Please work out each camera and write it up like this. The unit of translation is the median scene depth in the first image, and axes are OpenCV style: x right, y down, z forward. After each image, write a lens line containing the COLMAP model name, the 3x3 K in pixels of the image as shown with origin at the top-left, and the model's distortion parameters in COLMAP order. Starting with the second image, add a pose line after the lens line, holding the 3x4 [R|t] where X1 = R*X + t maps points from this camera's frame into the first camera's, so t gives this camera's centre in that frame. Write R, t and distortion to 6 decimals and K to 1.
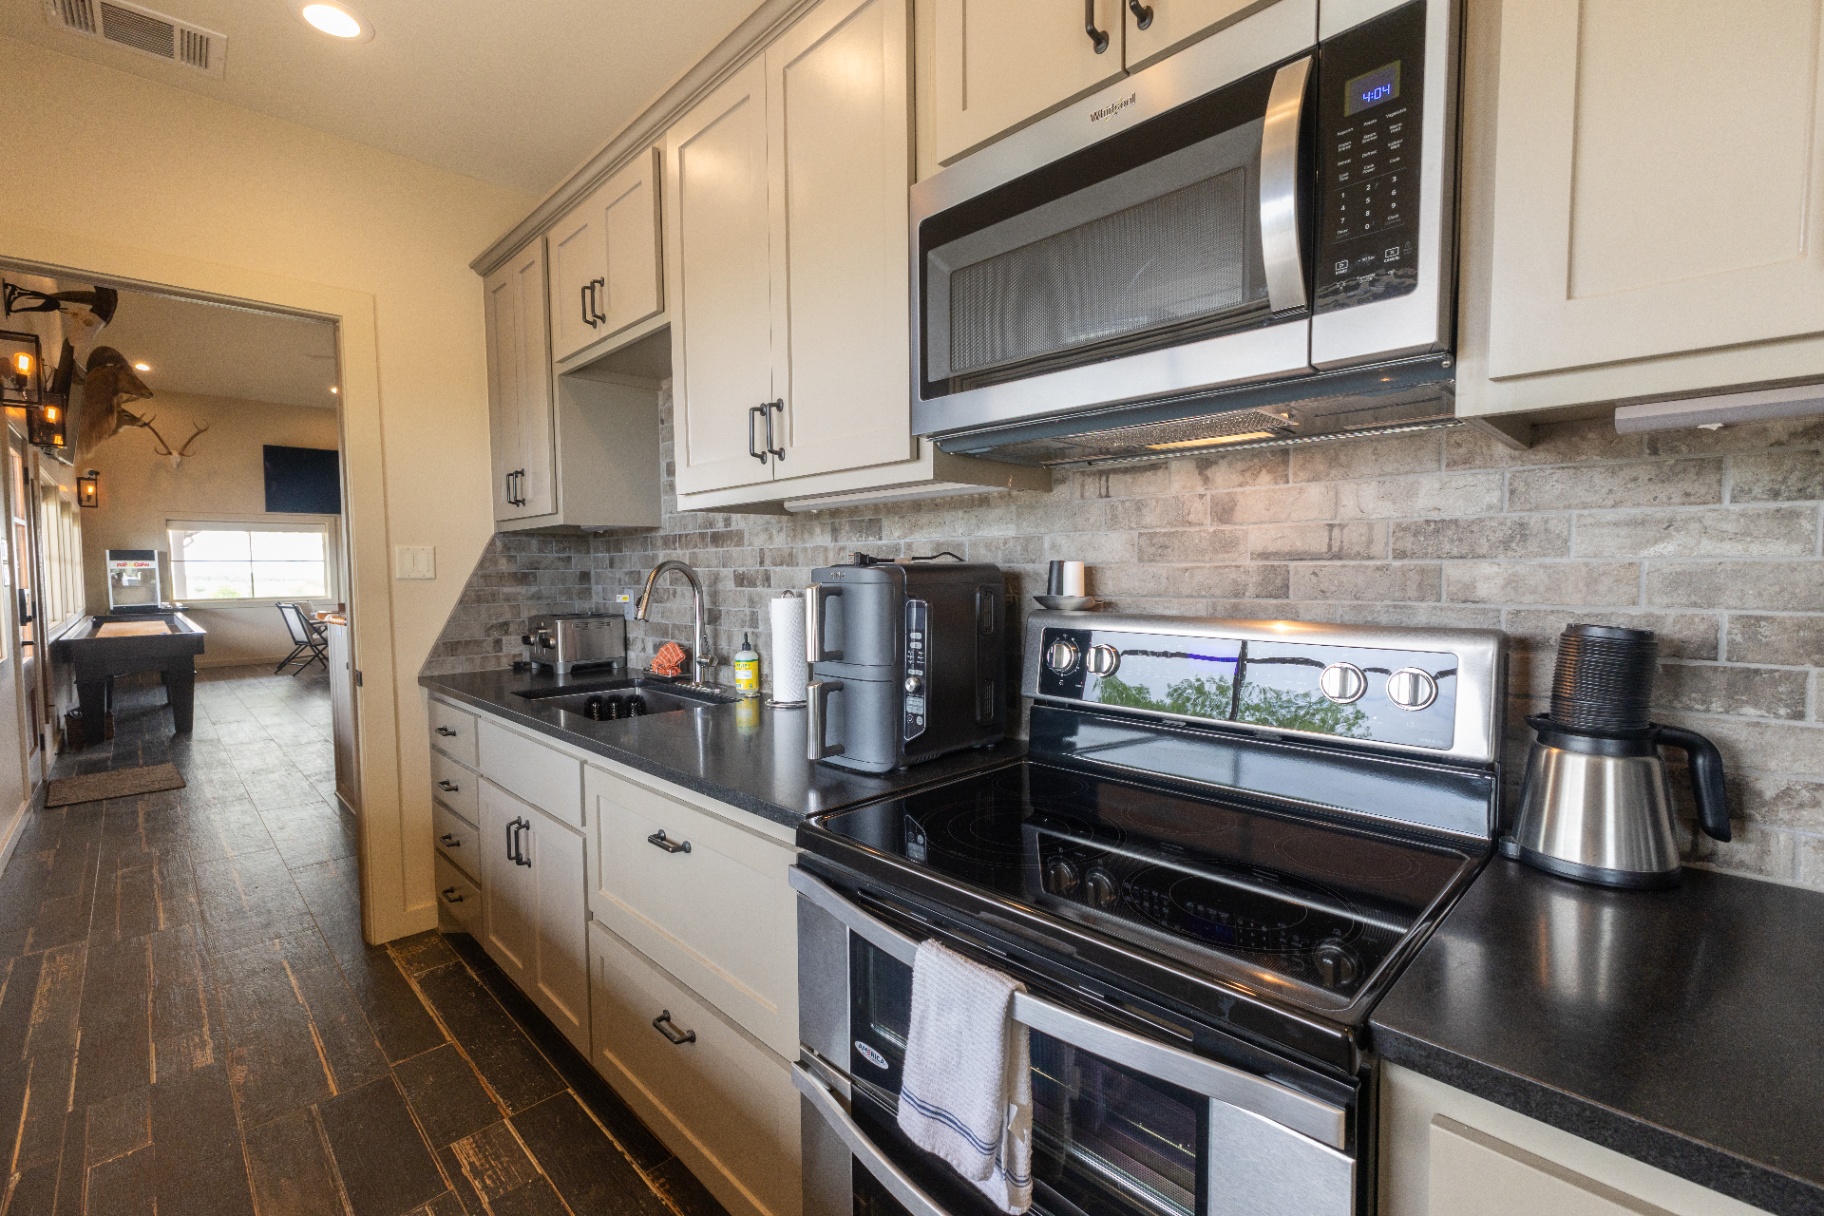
lens RADIAL K [[788.3, 0, 904.9], [0, 788.3, 608.4], [0, 0, 1]] dist [-0.005388, 0.005724]
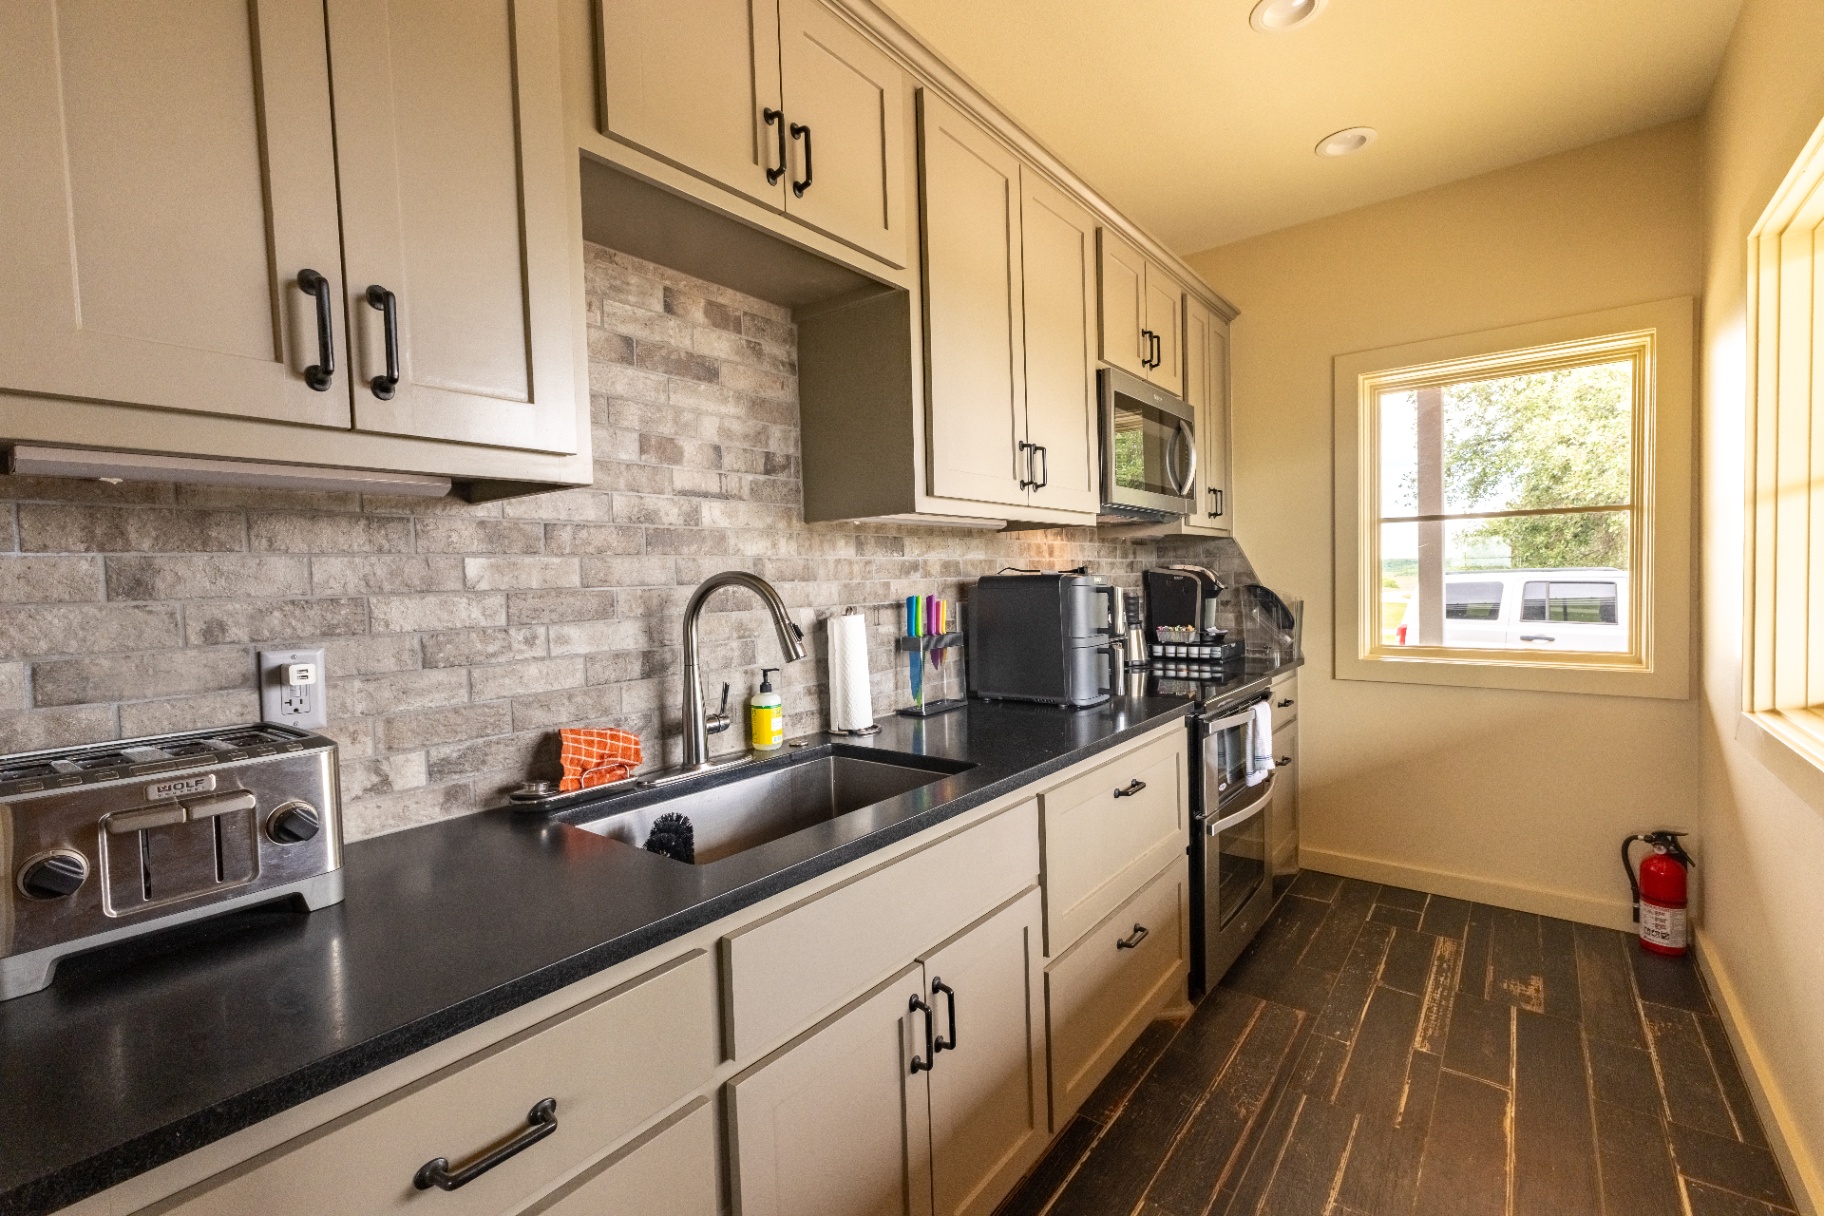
lens RADIAL K [[788.3, 0, 900.3], [0, 788.3, 607.8], [0, 0, 1]] dist [-0.005388, 0.005724]
pose [[-0.112254, -0.015757, 0.993555, -1.154359], [0.086038, 0.995965, 0.025516, -0.041825], [-0.989948, 0.088348, -0.110445, 1.127931]]
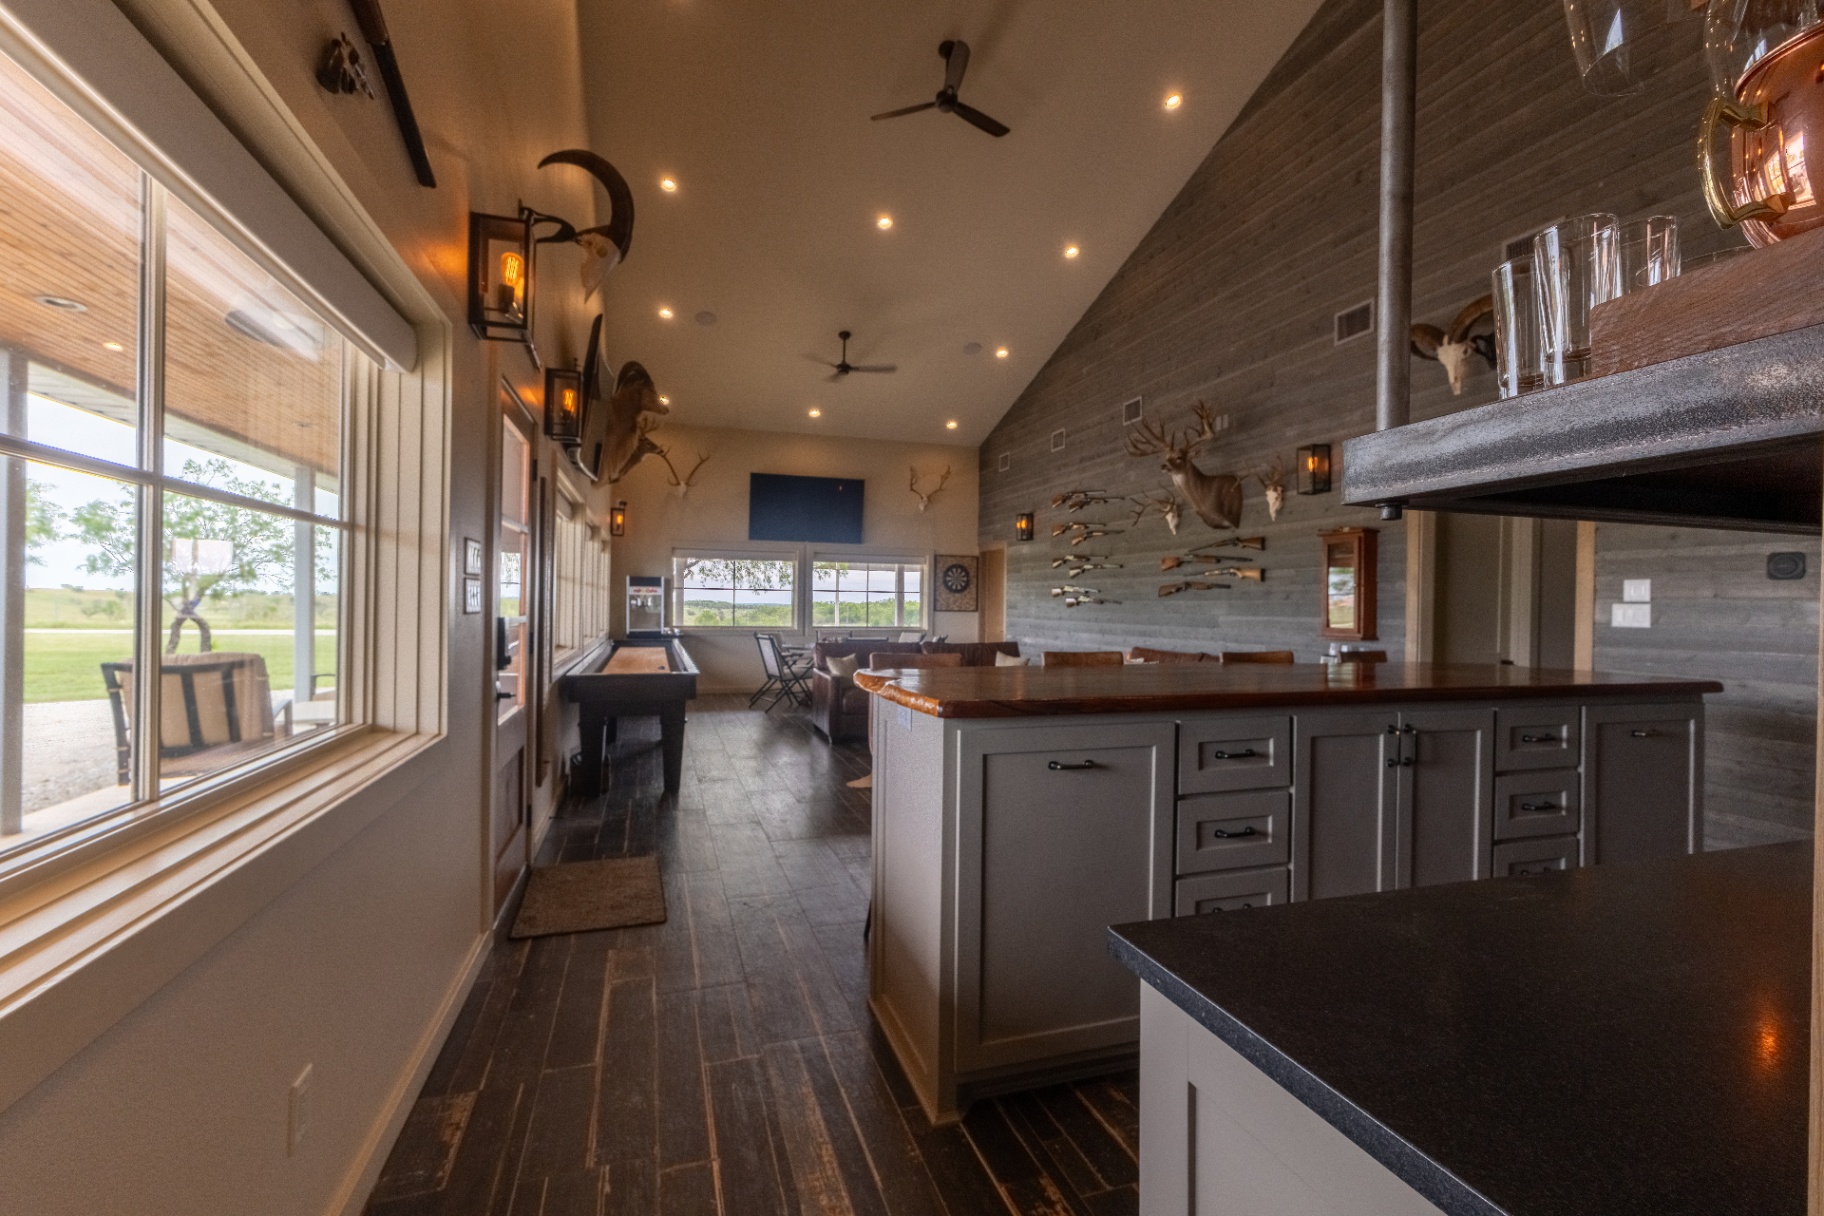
lens RADIAL K [[788.3, 0, 909.3], [0, 788.3, 606.8], [0, 0, 1]] dist [-0.005388, 0.005724]
pose [[0.895659, 0.023529, -0.444120, -0.223479], [-0.045531, 0.998204, -0.038941, -0.010489], [0.442406, 0.055099, 0.895121, 0.244796]]
